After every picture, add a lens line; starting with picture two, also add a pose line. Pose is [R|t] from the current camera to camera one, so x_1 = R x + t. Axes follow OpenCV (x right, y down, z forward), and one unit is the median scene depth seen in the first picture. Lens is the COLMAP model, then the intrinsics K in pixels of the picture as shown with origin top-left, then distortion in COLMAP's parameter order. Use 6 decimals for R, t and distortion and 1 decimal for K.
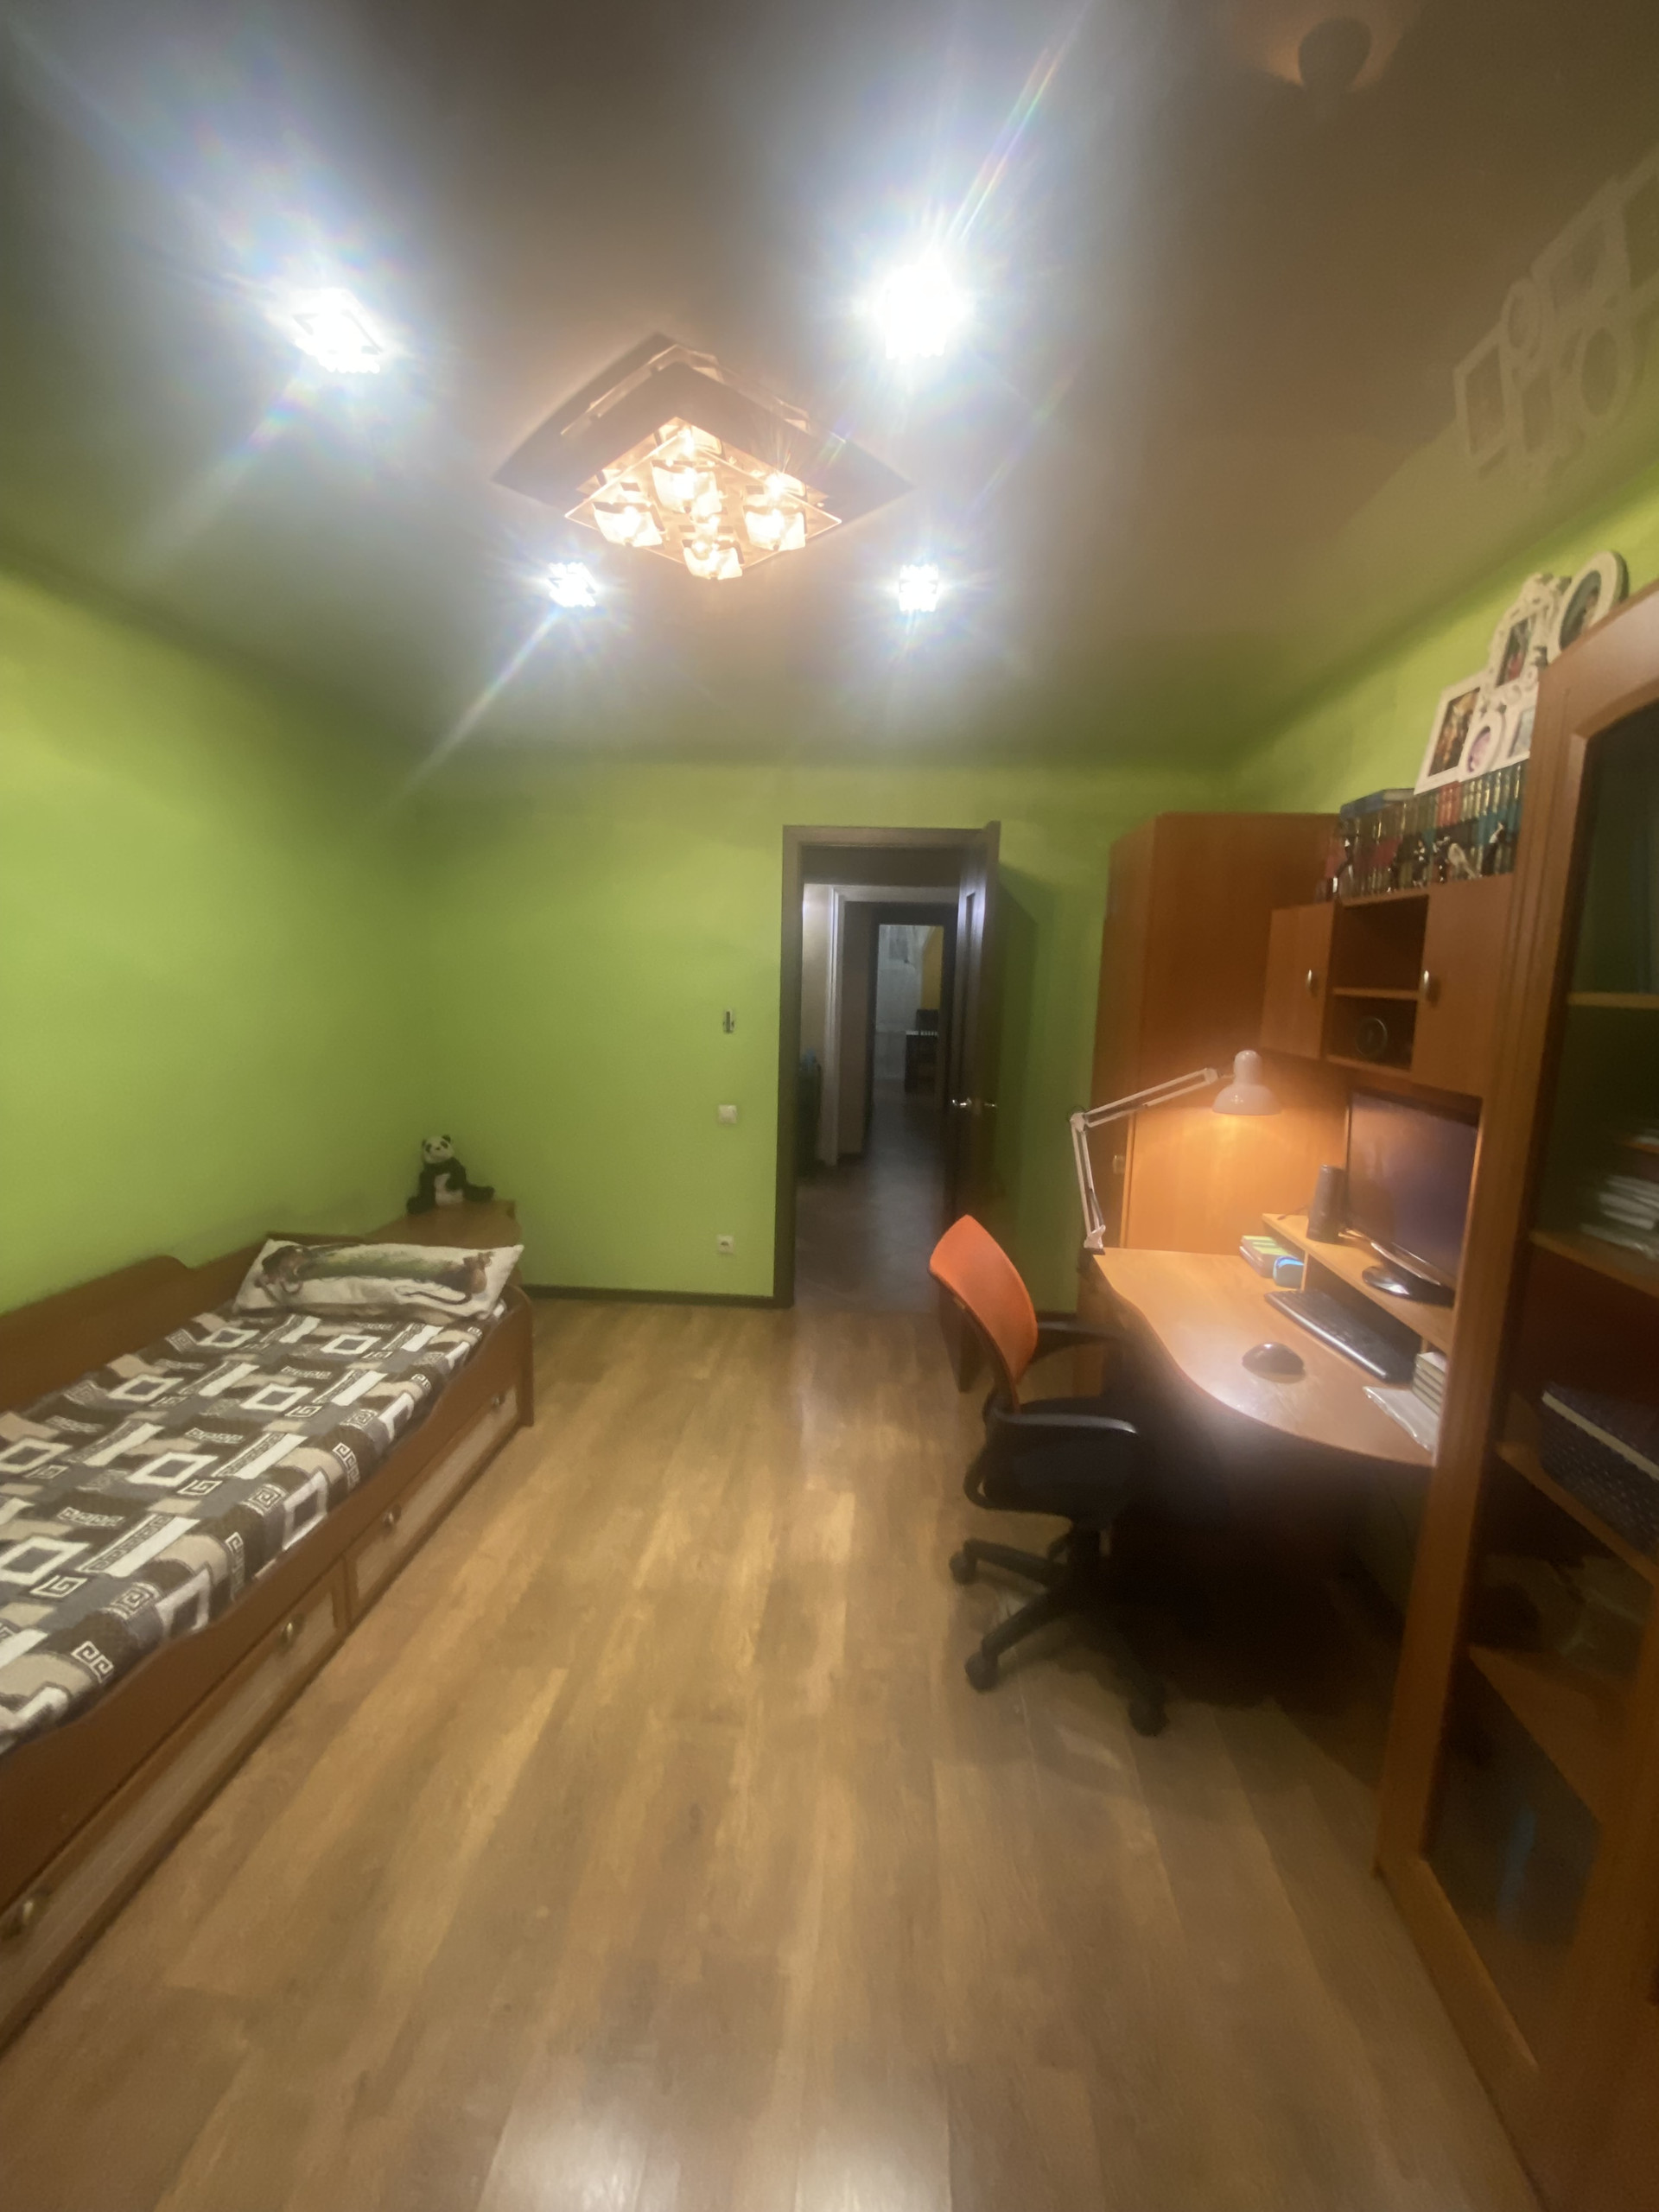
lens RADIAL K [[929.6, 0, 835.6], [0, 929.6, 1104.2], [0, 0, 1]] dist [-0.016609, -0.004517]
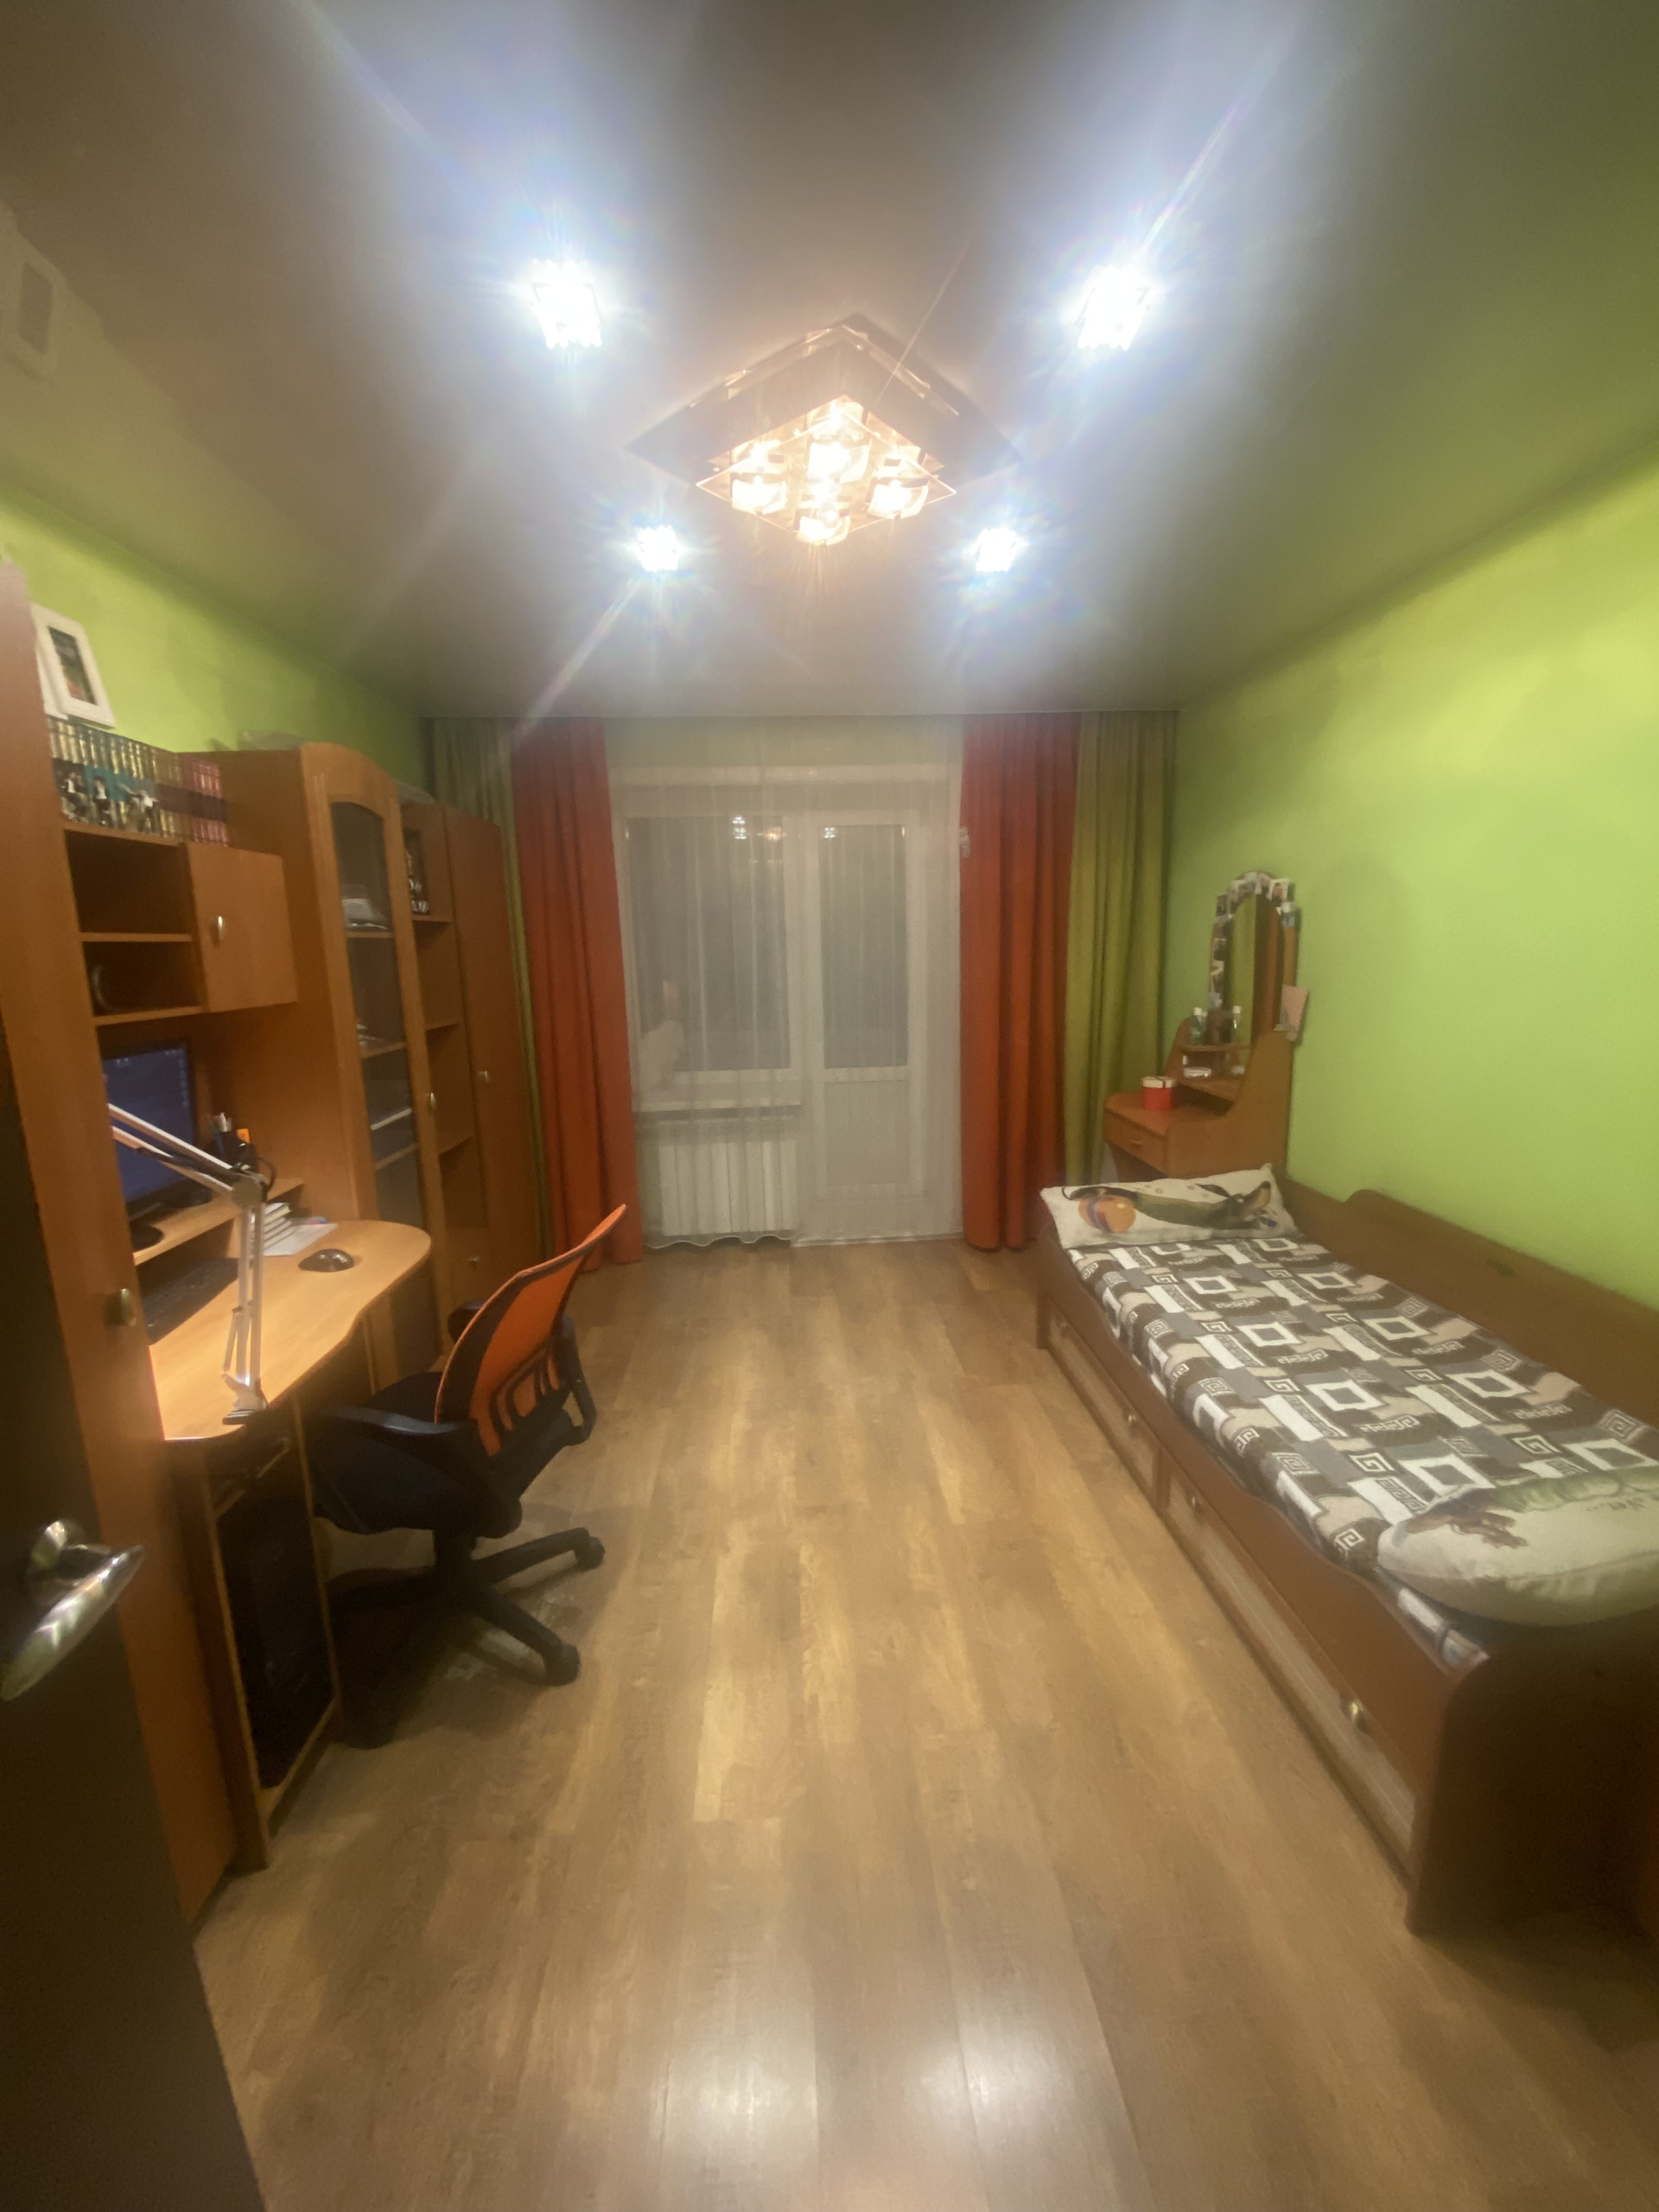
lens RADIAL K [[929.6, 0, 837.4], [0, 929.6, 1113.3], [0, 0, 1]] dist [-0.016609, -0.004517]
pose [[-0.991992, 0.018333, -0.124965, -0.005943], [-0.021782, 0.949753, 0.312243, -0.219182], [0.124411, 0.312464, -0.941747, 1.723770]]
